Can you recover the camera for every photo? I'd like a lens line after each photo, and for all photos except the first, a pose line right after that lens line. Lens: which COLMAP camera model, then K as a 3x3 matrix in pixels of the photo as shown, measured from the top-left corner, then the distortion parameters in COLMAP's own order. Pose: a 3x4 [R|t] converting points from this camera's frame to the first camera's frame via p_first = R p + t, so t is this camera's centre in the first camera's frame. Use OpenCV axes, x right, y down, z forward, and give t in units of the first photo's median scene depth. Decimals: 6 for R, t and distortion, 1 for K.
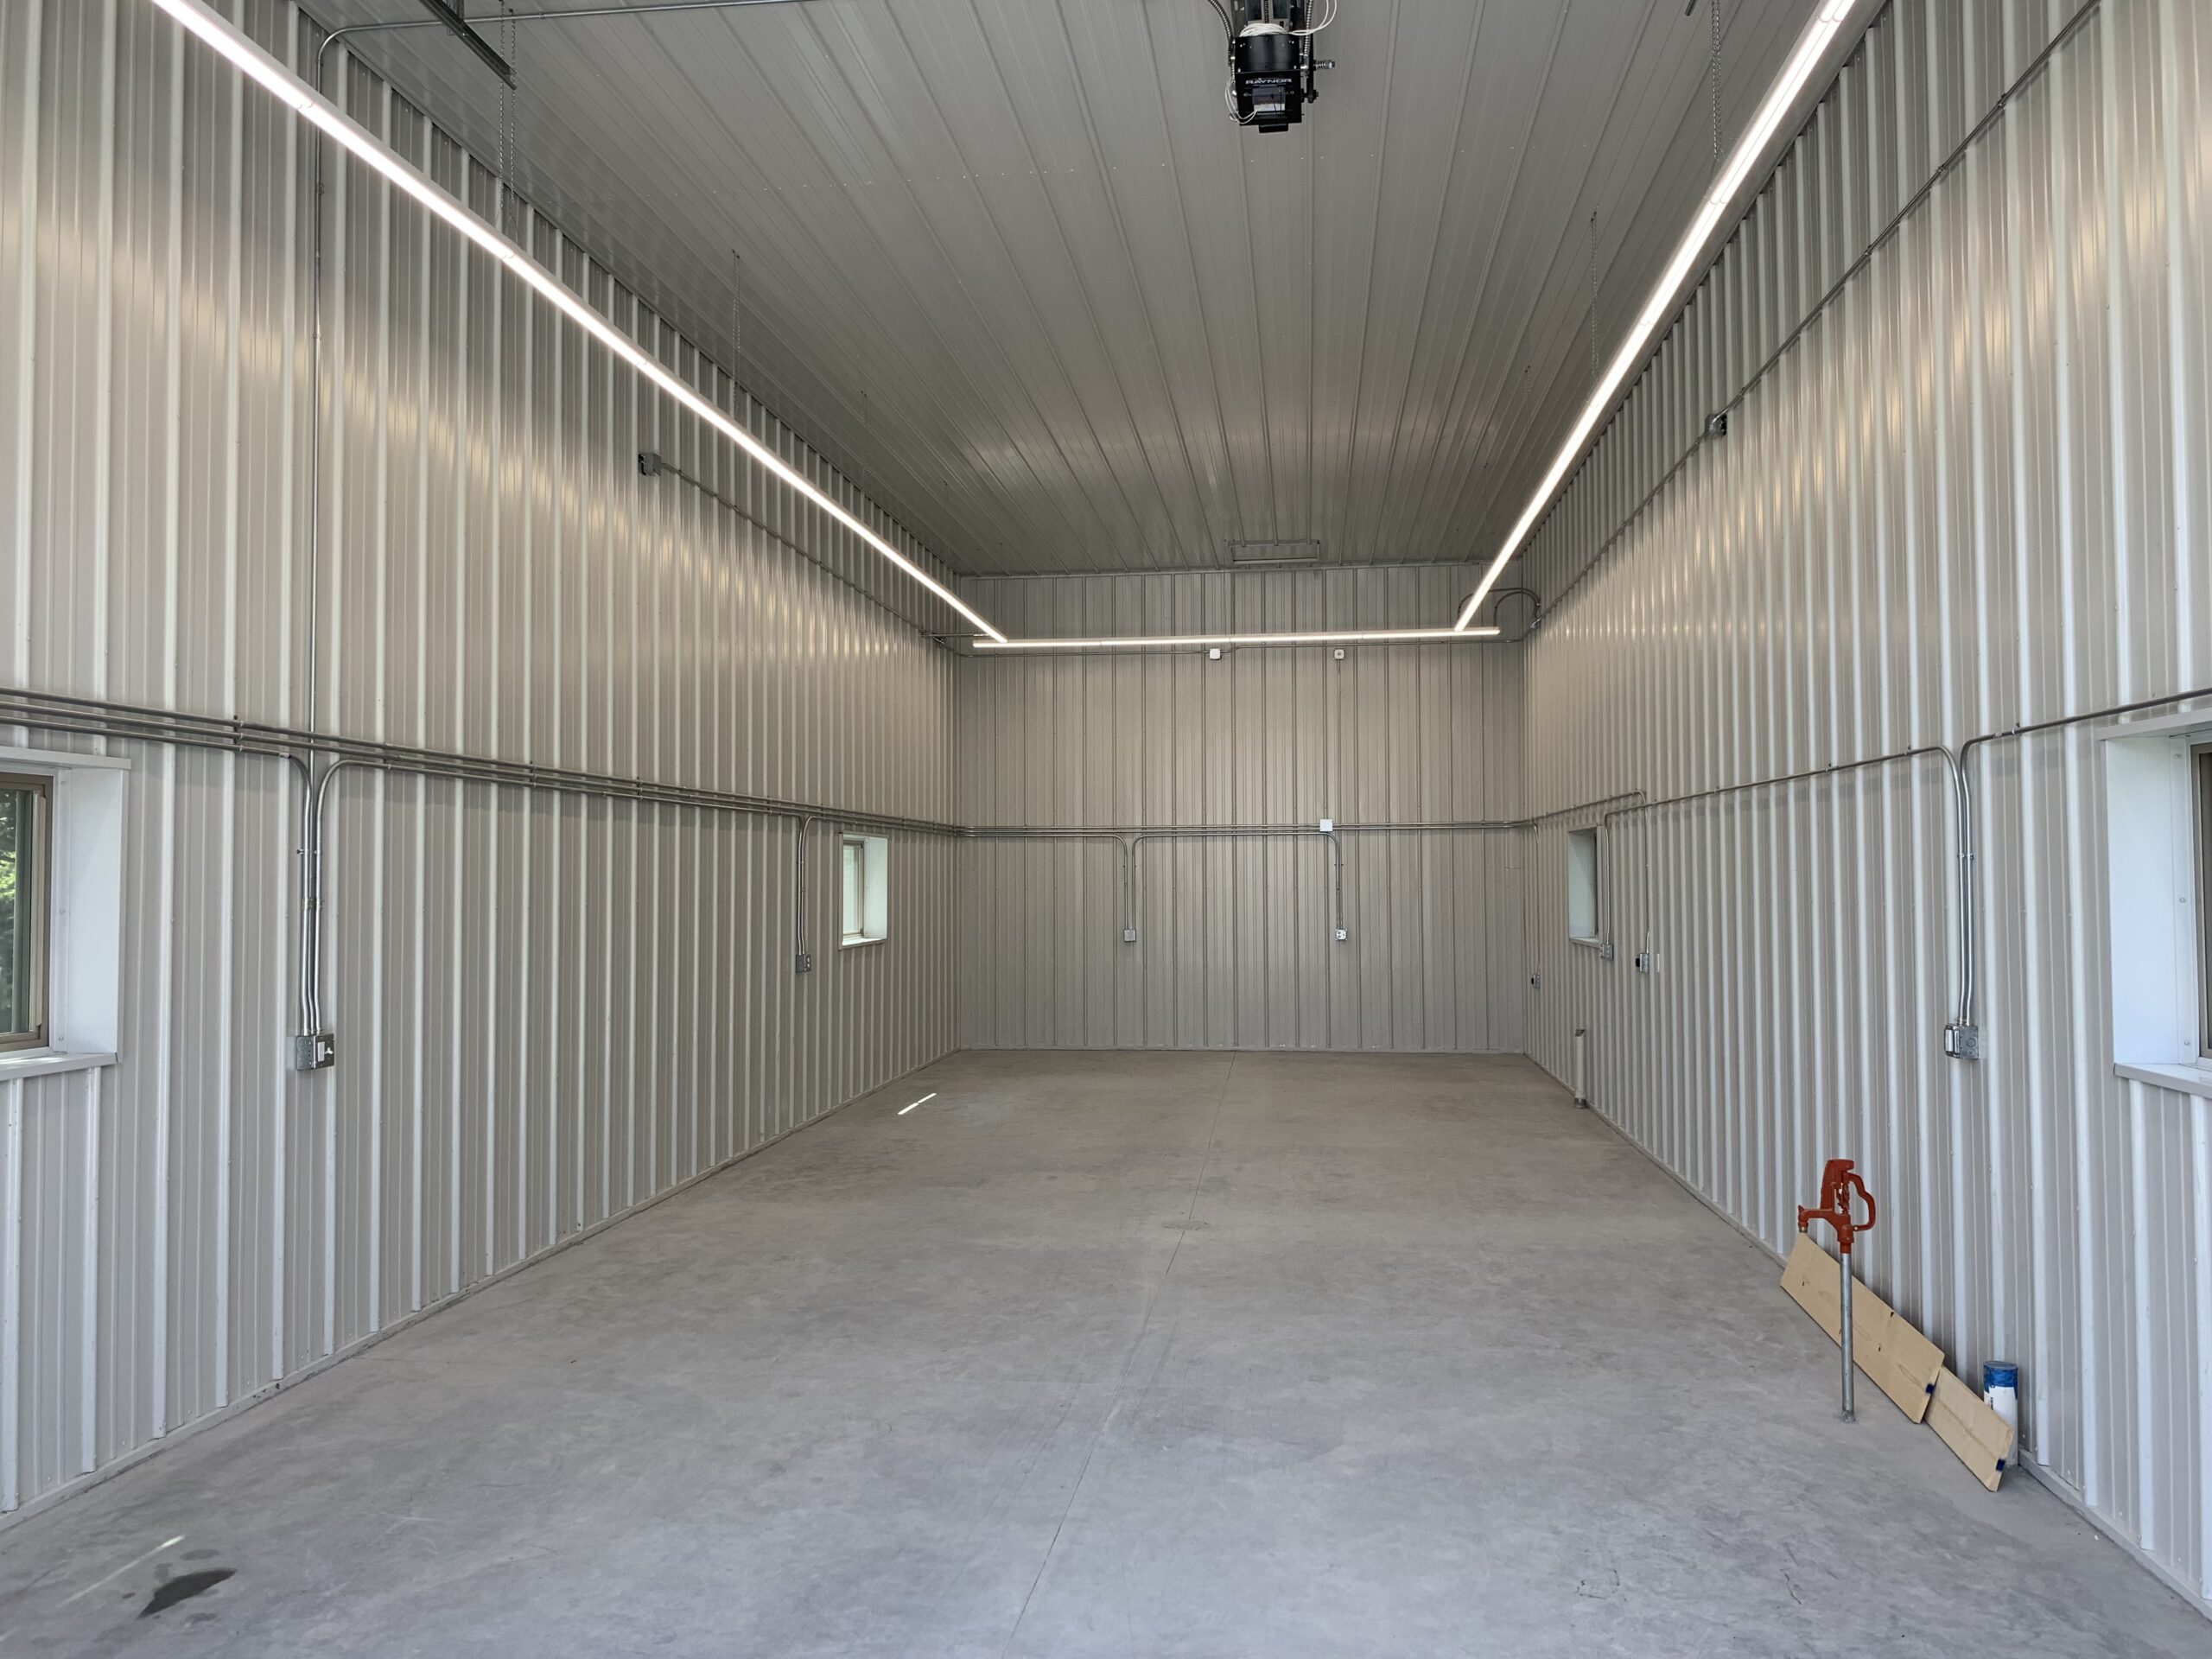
lens RADIAL K [[1619.2, 0, 1049.4], [0, 1619.2, 831.0], [0, 0, 1]] dist [-0.008729, -0.032811]
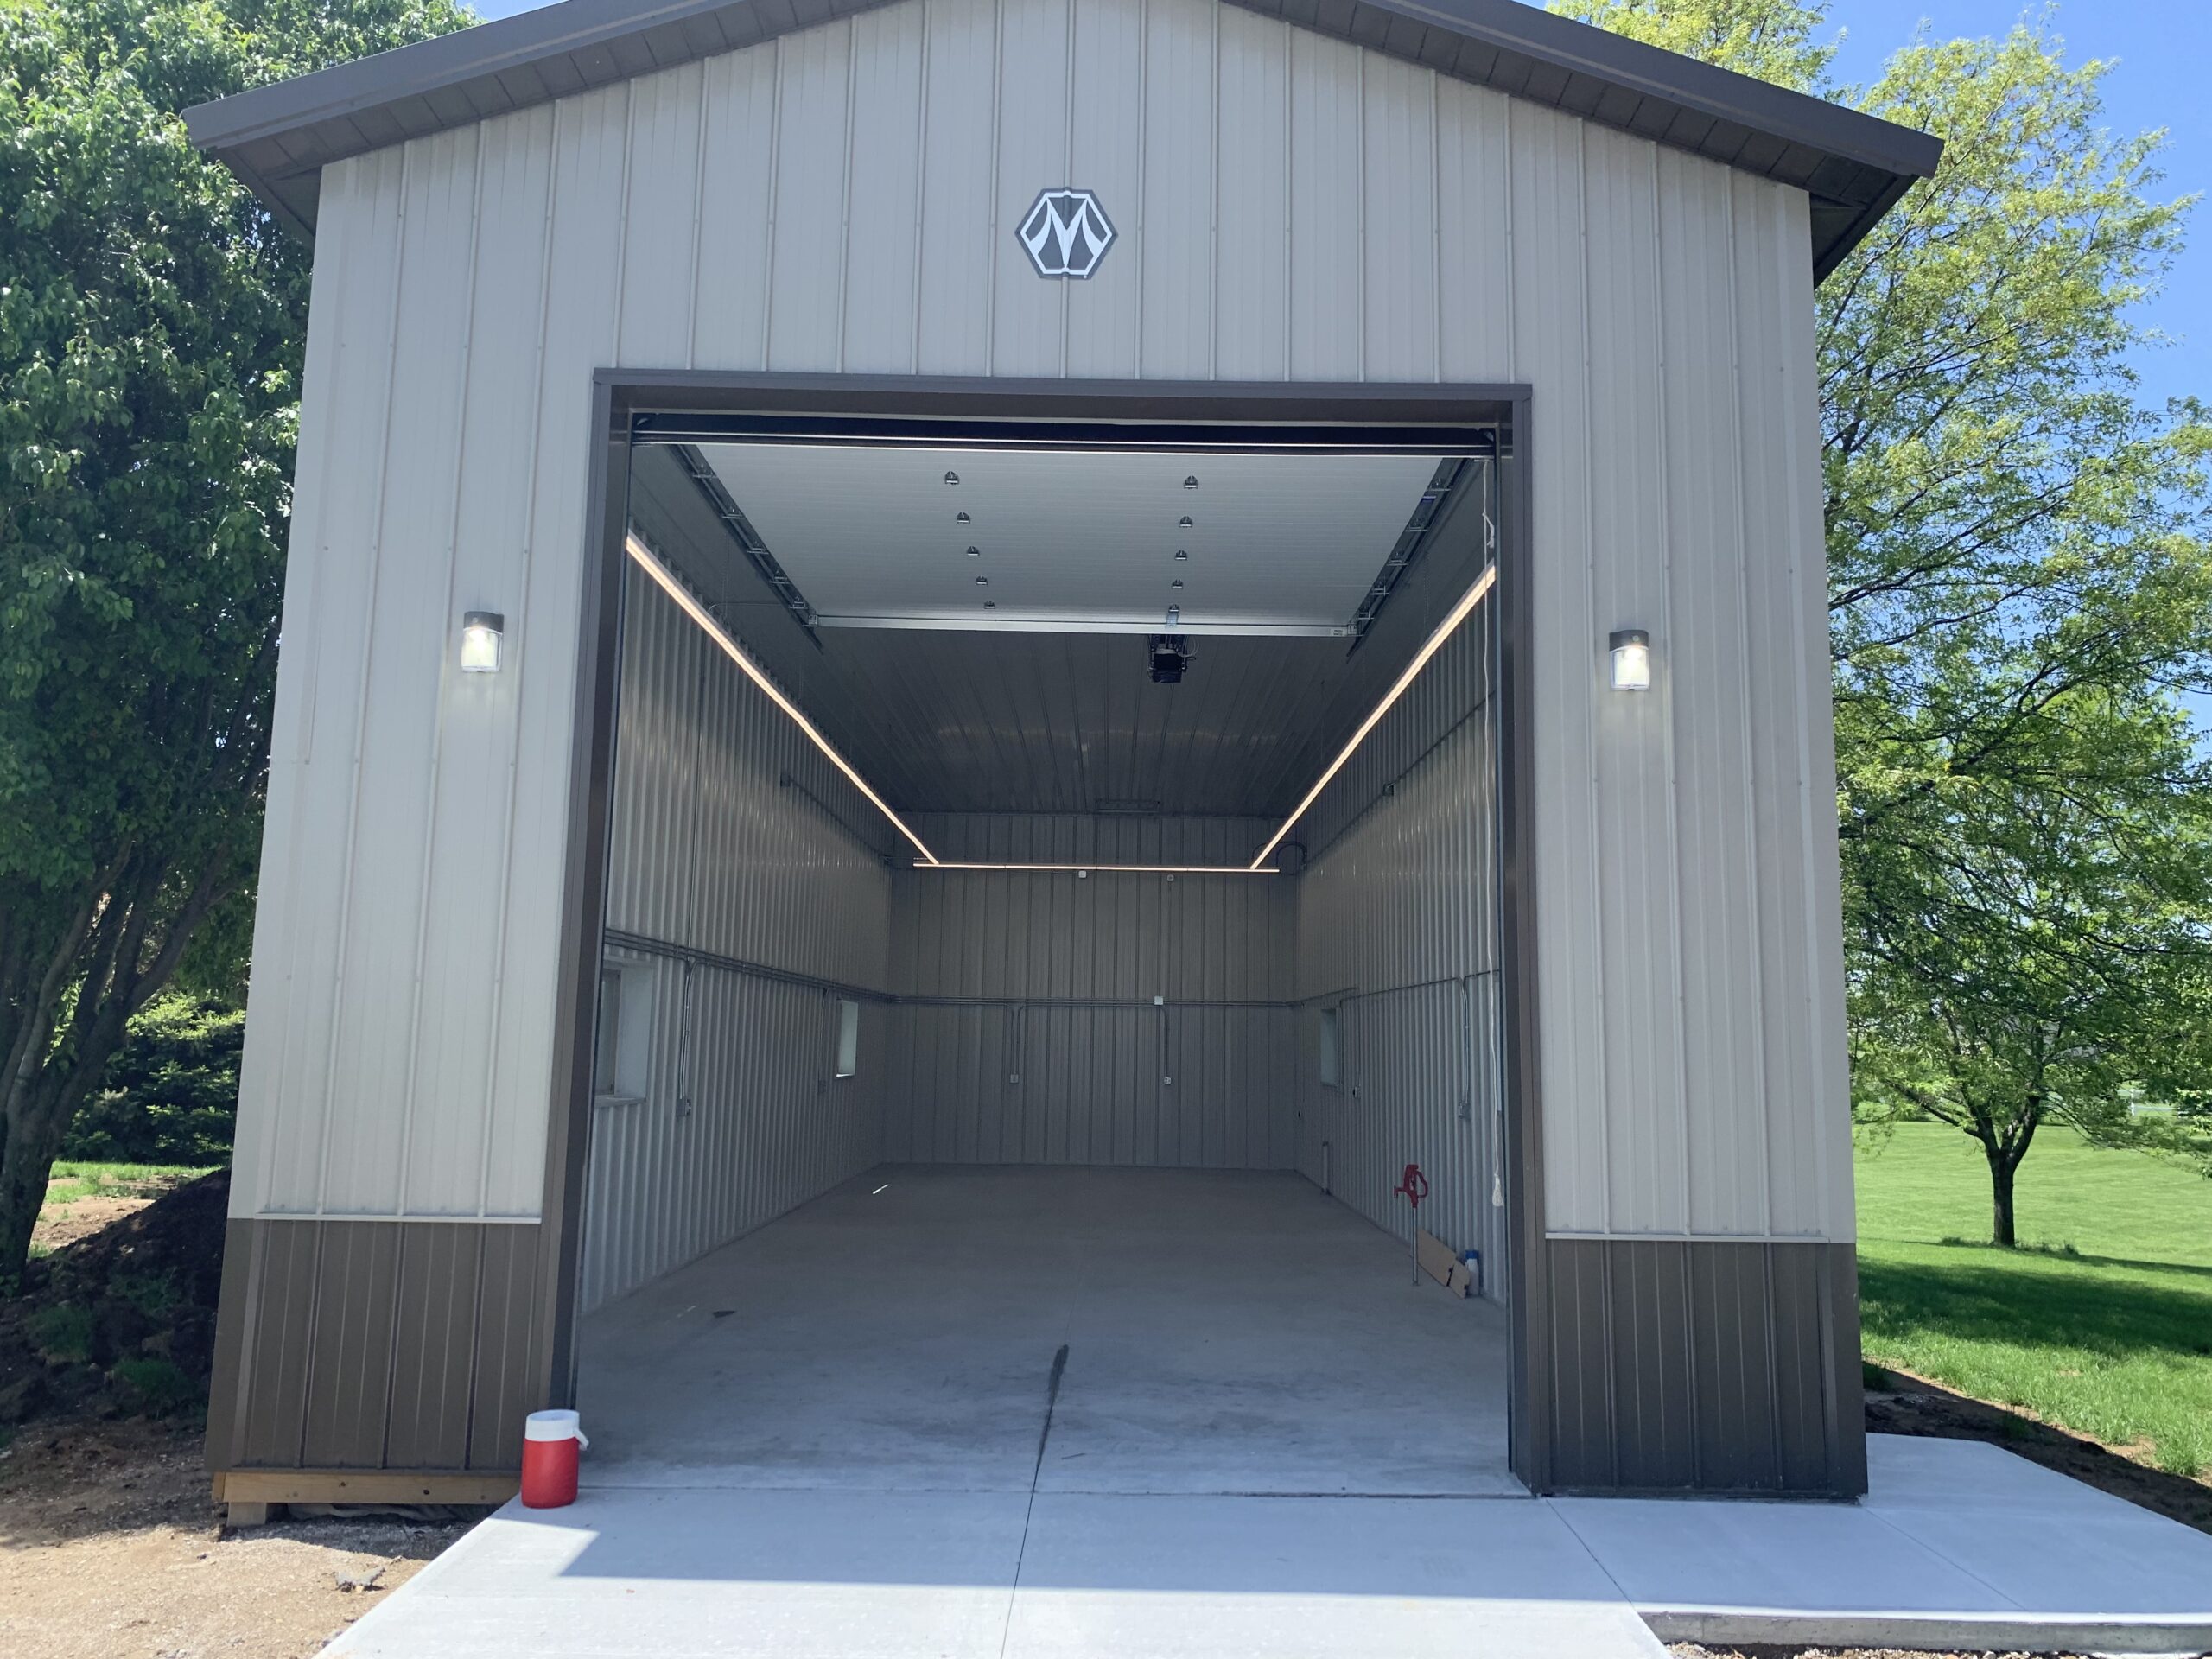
lens RADIAL K [[1619.2, 0, 1108.1], [0, 1619.2, 822.8], [0, 0, 1]] dist [-0.008729, -0.032811]
pose [[0.987532, 0.041591, 0.151824, -0.251447], [-0.025141, 0.993756, -0.108703, -0.008517], [-0.155397, 0.103530, 0.982412, -1.061335]]
